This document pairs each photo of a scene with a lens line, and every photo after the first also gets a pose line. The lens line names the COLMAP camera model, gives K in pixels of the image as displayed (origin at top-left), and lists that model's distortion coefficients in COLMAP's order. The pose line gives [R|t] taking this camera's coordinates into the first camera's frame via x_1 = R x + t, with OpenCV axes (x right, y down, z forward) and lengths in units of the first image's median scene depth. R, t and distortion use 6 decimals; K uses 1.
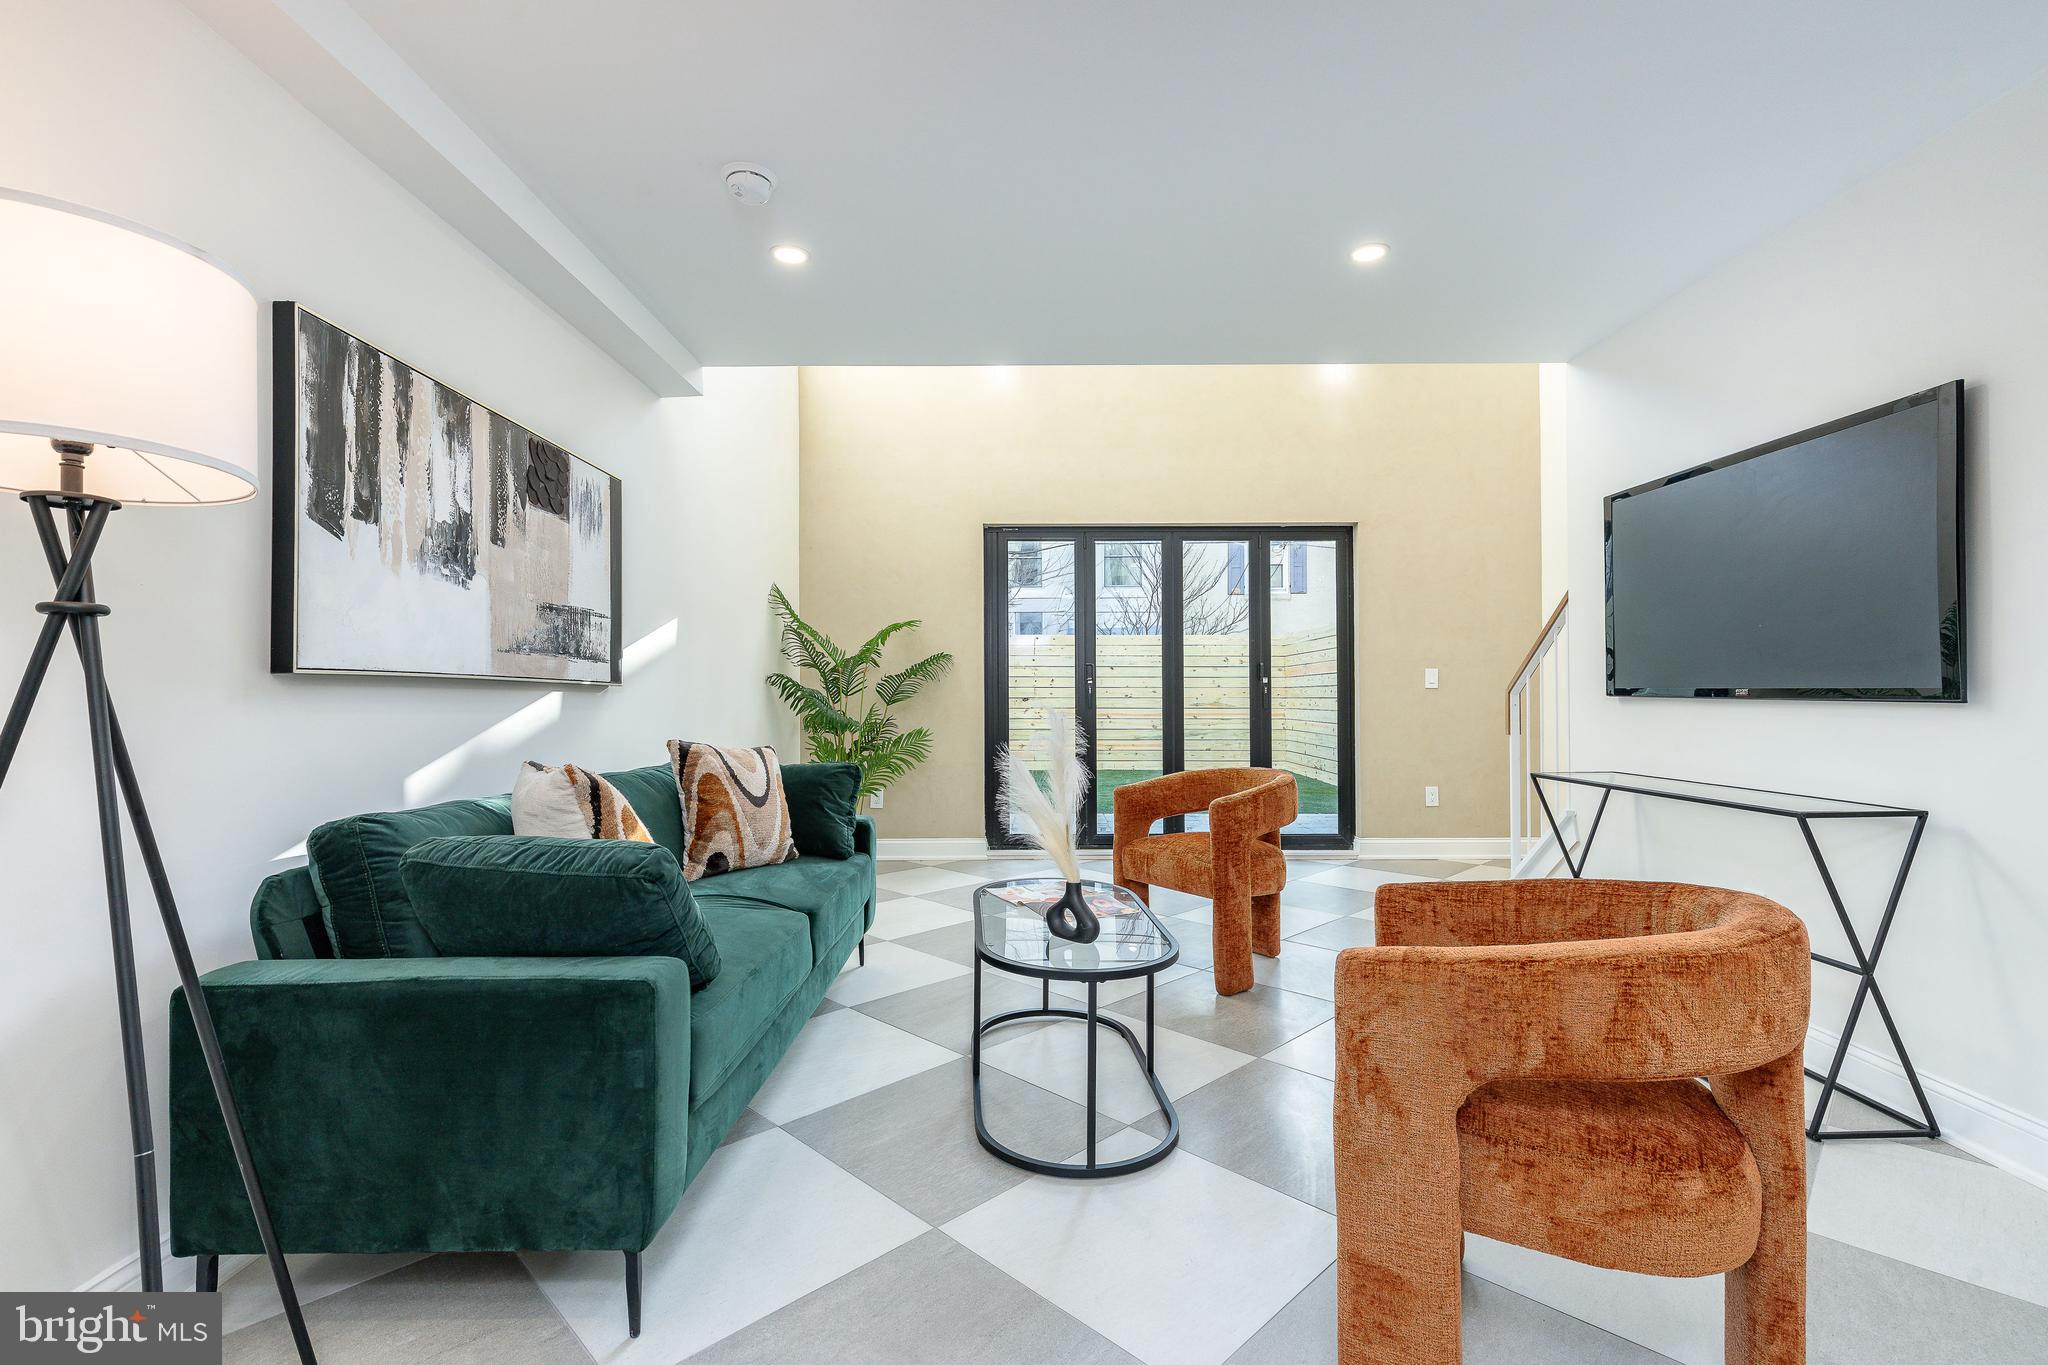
lens RADIAL K [[934.9, 0, 1027.7], [0, 934.9, 686.3], [0, 0, 1]] dist [0.000828, 0.000172]
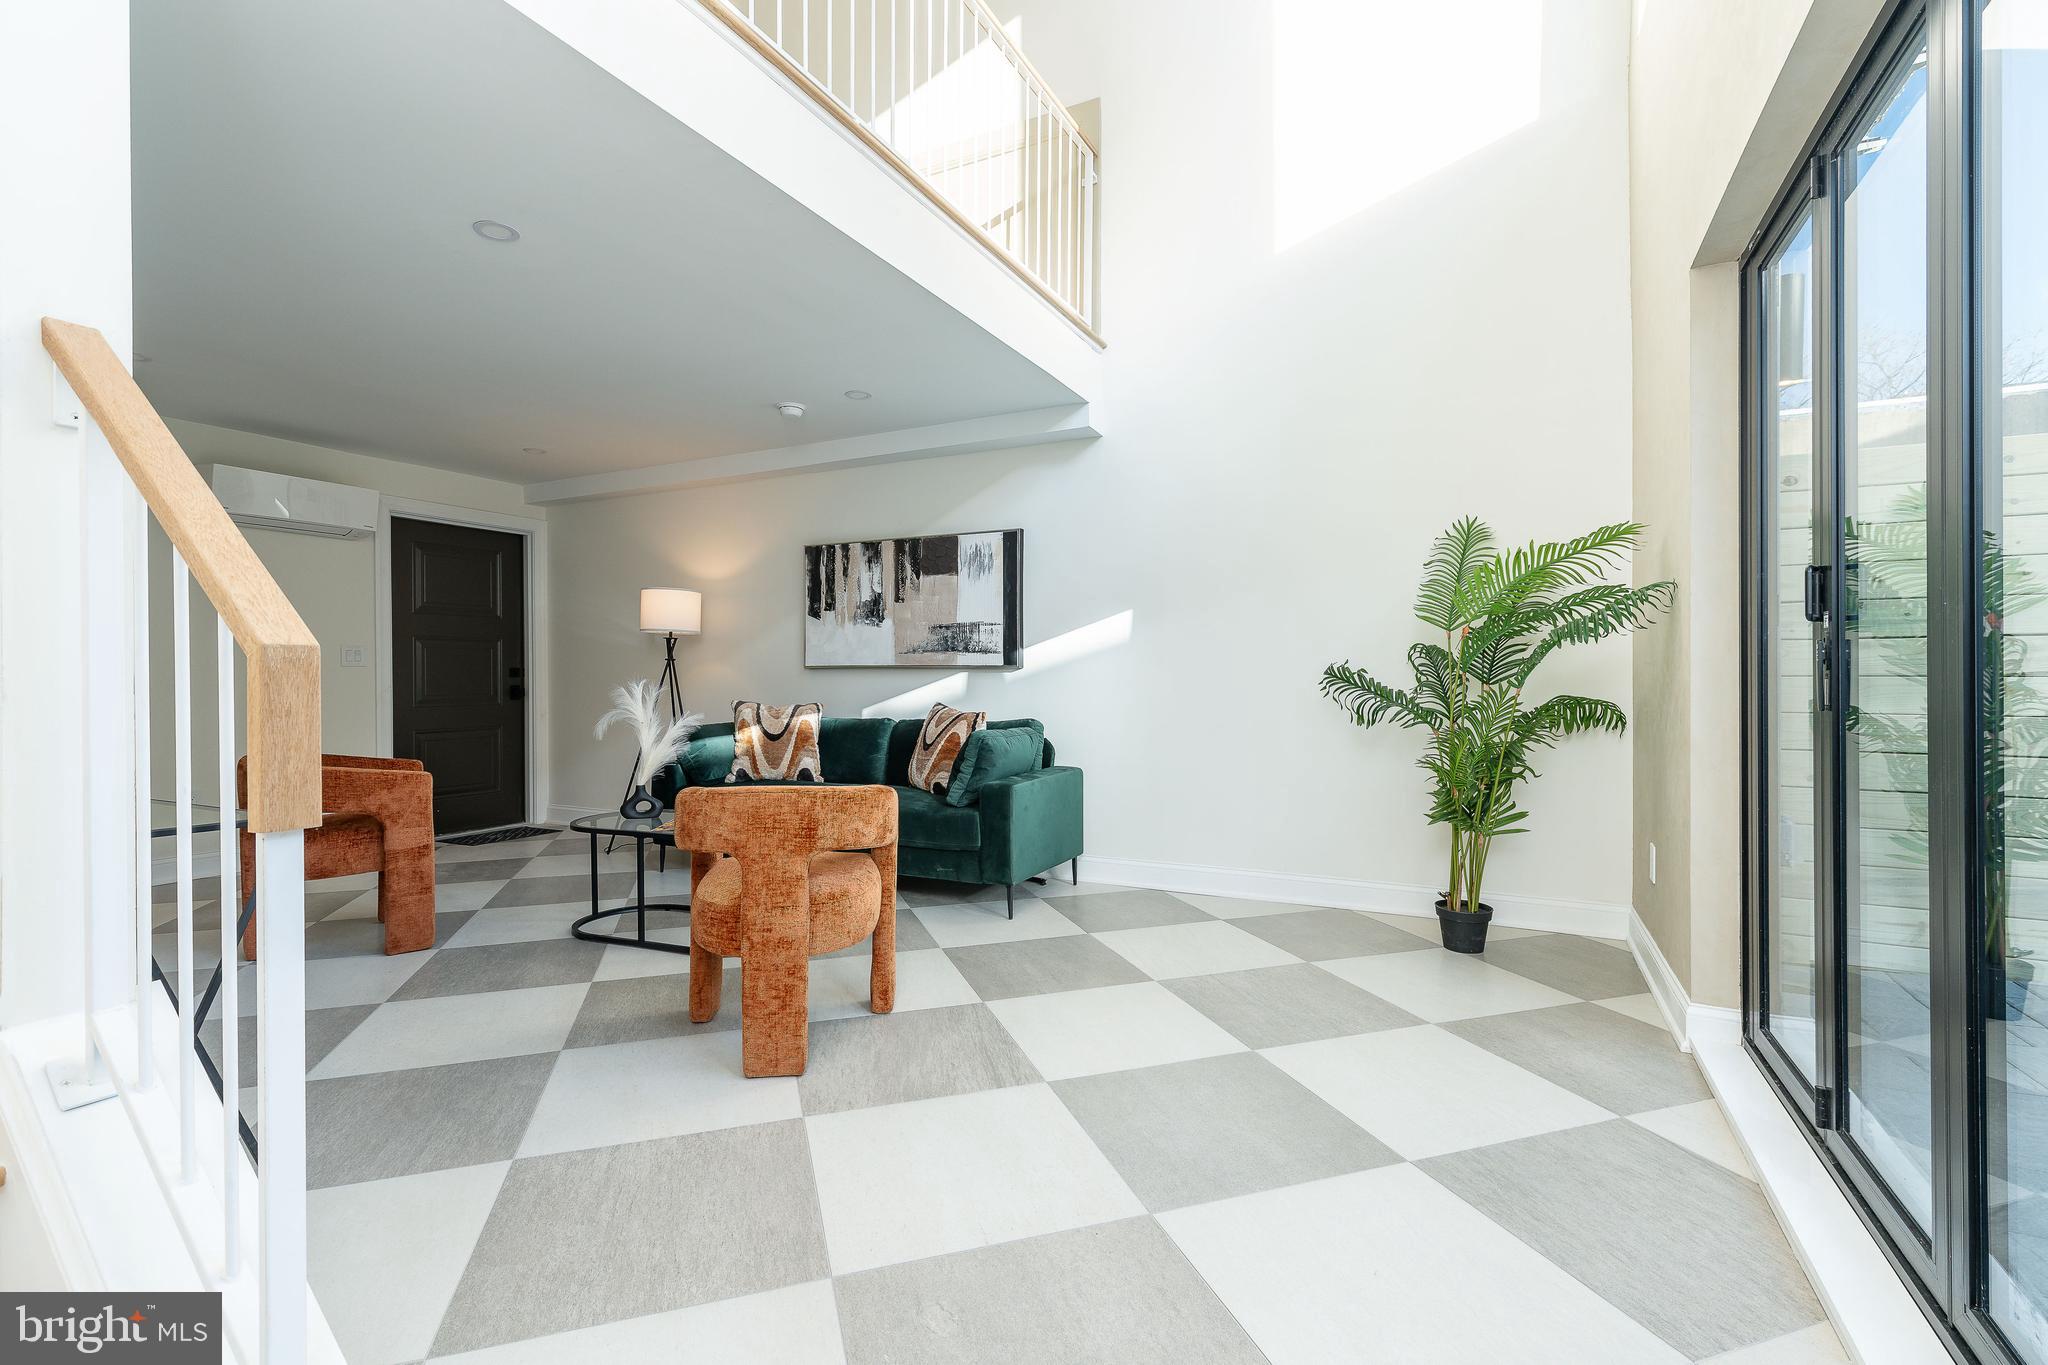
lens RADIAL K [[934.9, 0, 1027.7], [0, 934.9, 686.3], [0, 0, 1]] dist [0.000828, 0.000172]
pose [[-0.455037, 0.009931, -0.890417, 1.229646], [0.013336, 0.999902, 0.004337, 0.032170], [0.890373, -0.009901, -0.455125, 2.339051]]
